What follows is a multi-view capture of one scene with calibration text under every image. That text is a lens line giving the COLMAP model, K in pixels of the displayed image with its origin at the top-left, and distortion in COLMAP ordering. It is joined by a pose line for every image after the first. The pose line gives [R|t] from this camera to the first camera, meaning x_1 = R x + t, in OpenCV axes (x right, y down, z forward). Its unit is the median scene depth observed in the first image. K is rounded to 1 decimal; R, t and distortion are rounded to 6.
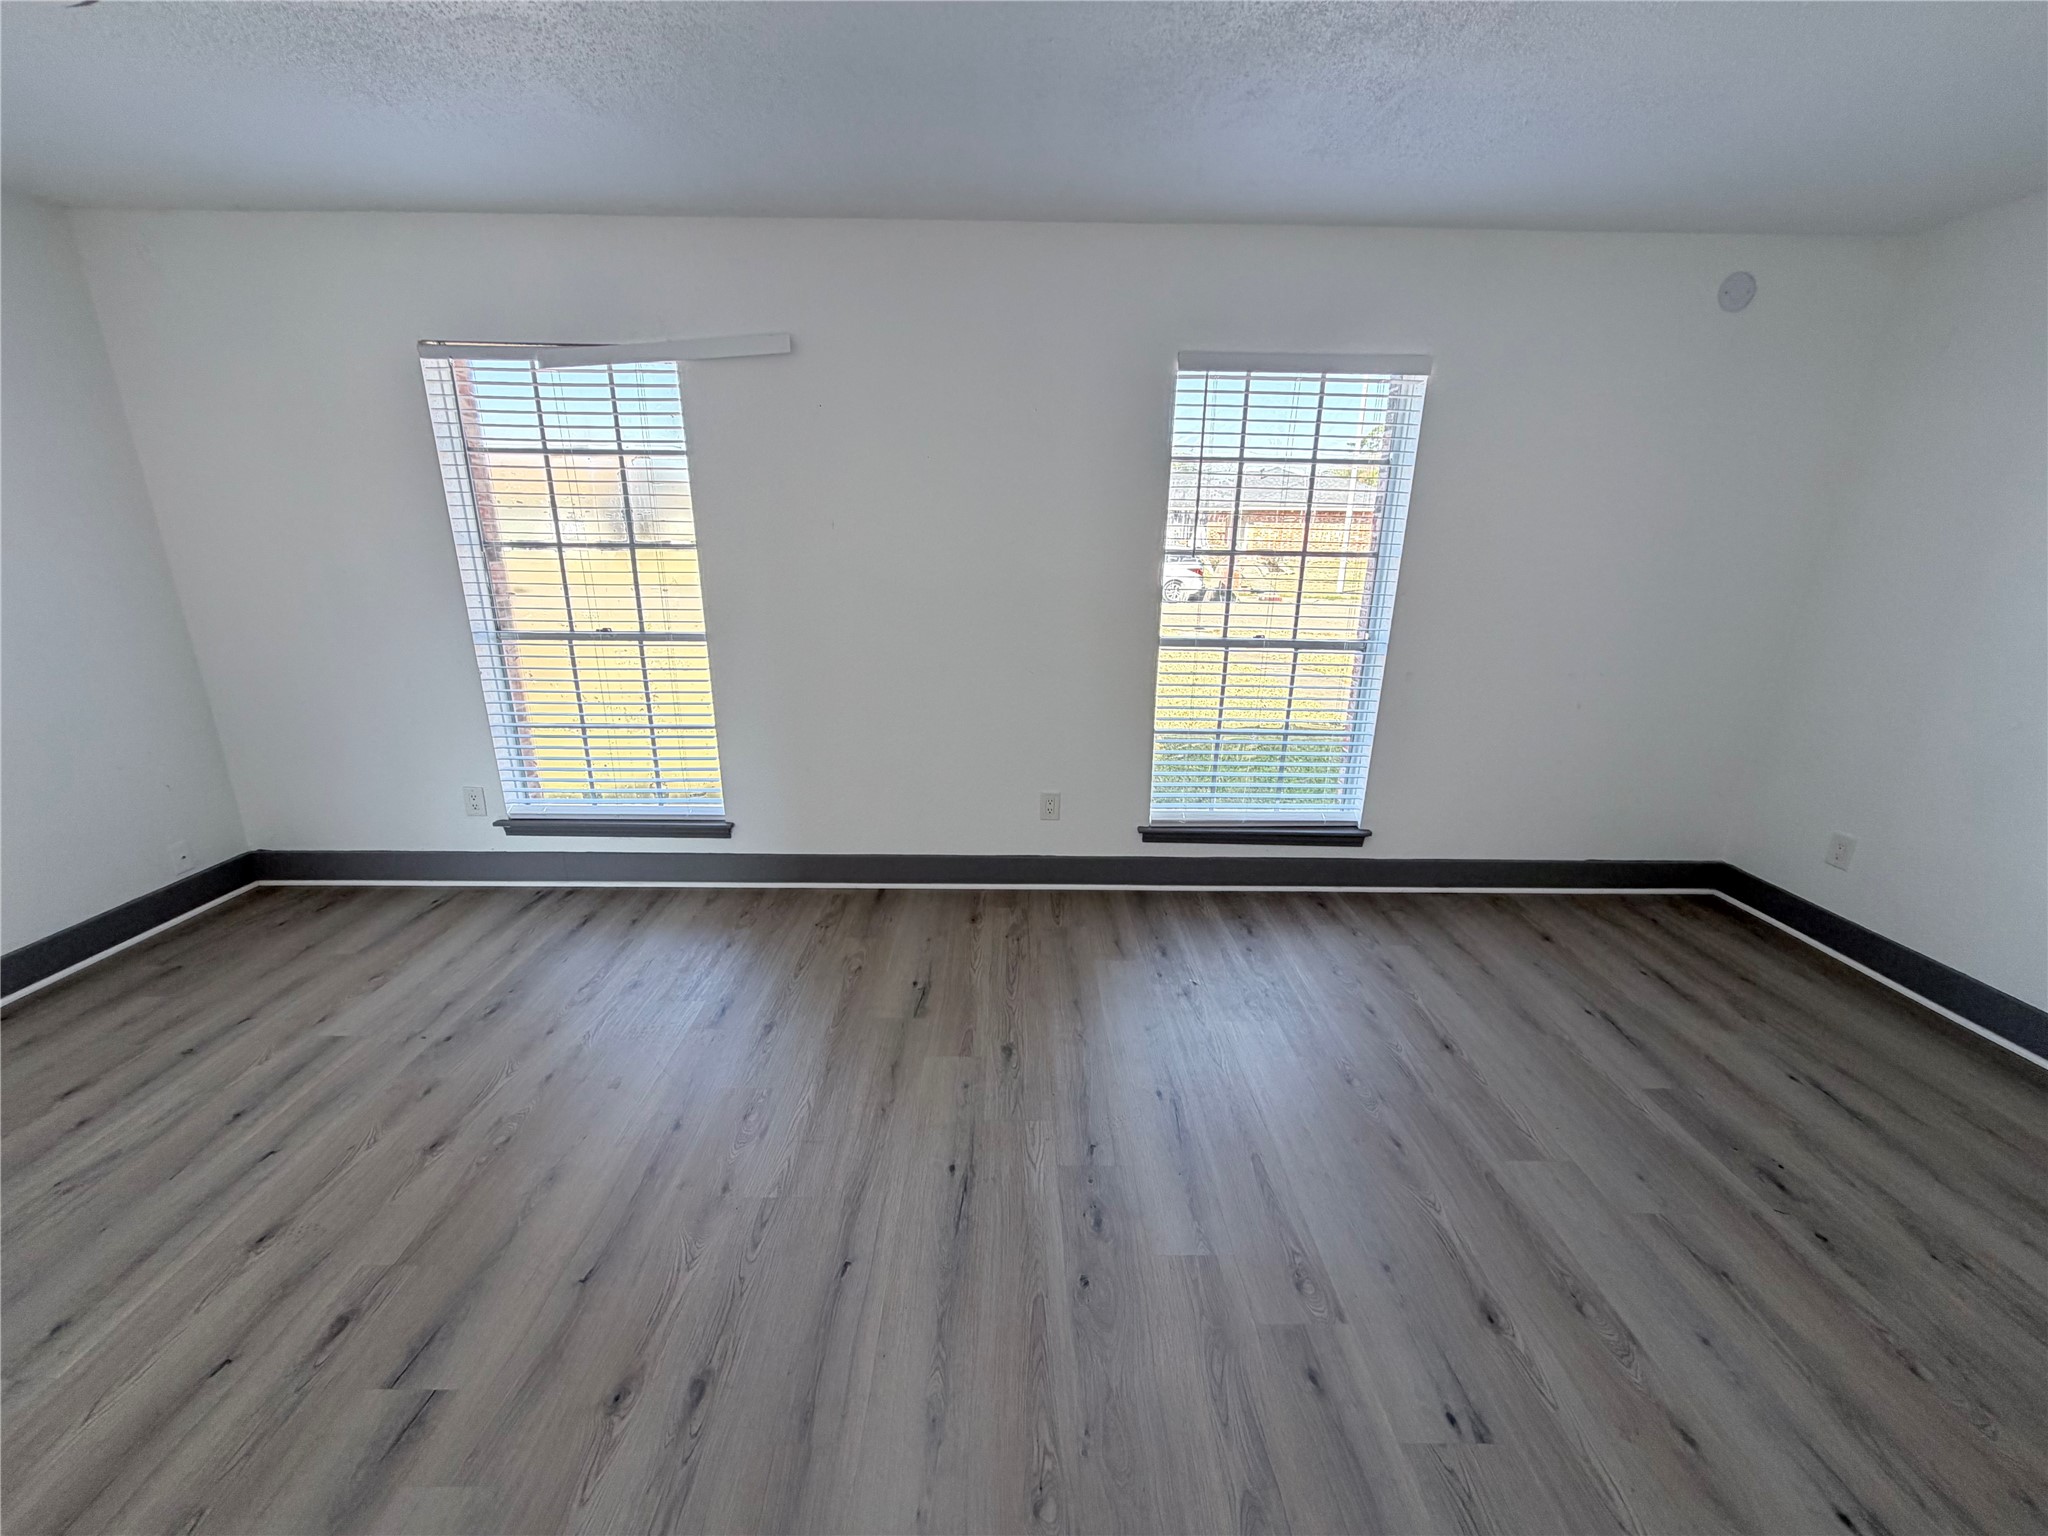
lens RADIAL K [[817.3, 0, 1018.7], [0, 817.3, 768.2], [0, 0, 1]] dist [0.001383, -0.000382]
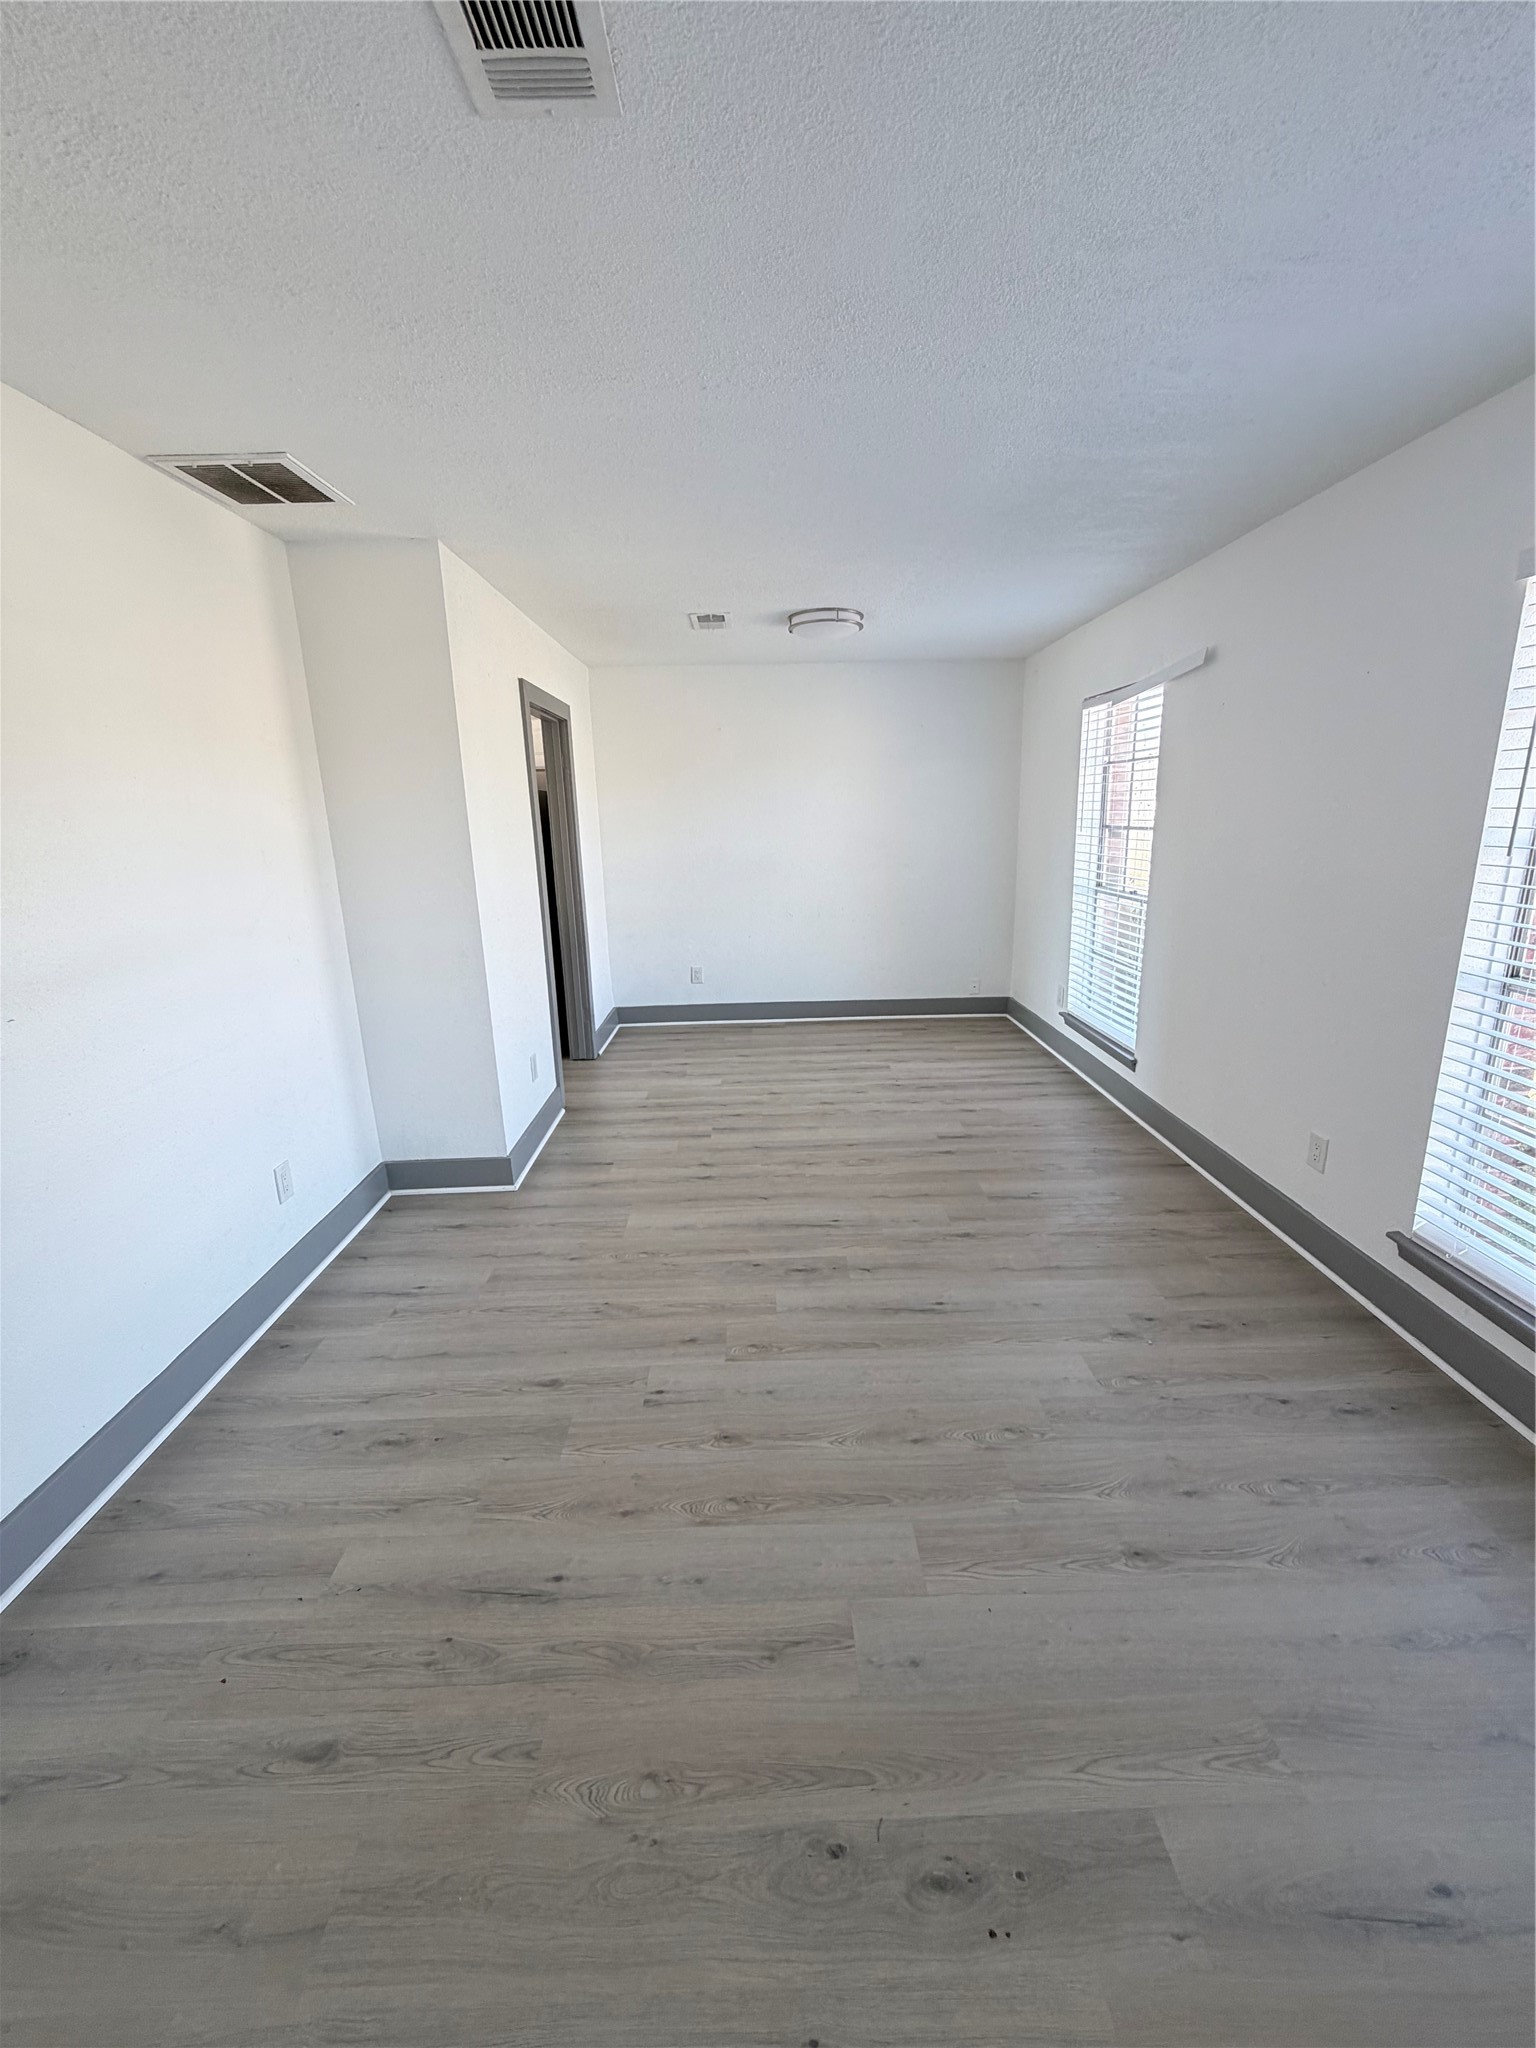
lens RADIAL K [[817.3, 0, 761.9], [0, 817.3, 1022.5], [0, 0, 1]] dist [0.001383, -0.000382]
pose [[-0.000618, 0.241810, -0.970323, 1.093137], [-0.263324, 0.936039, 0.233434, -0.162724], [0.964707, 0.255654, 0.063096, 0.531462]]
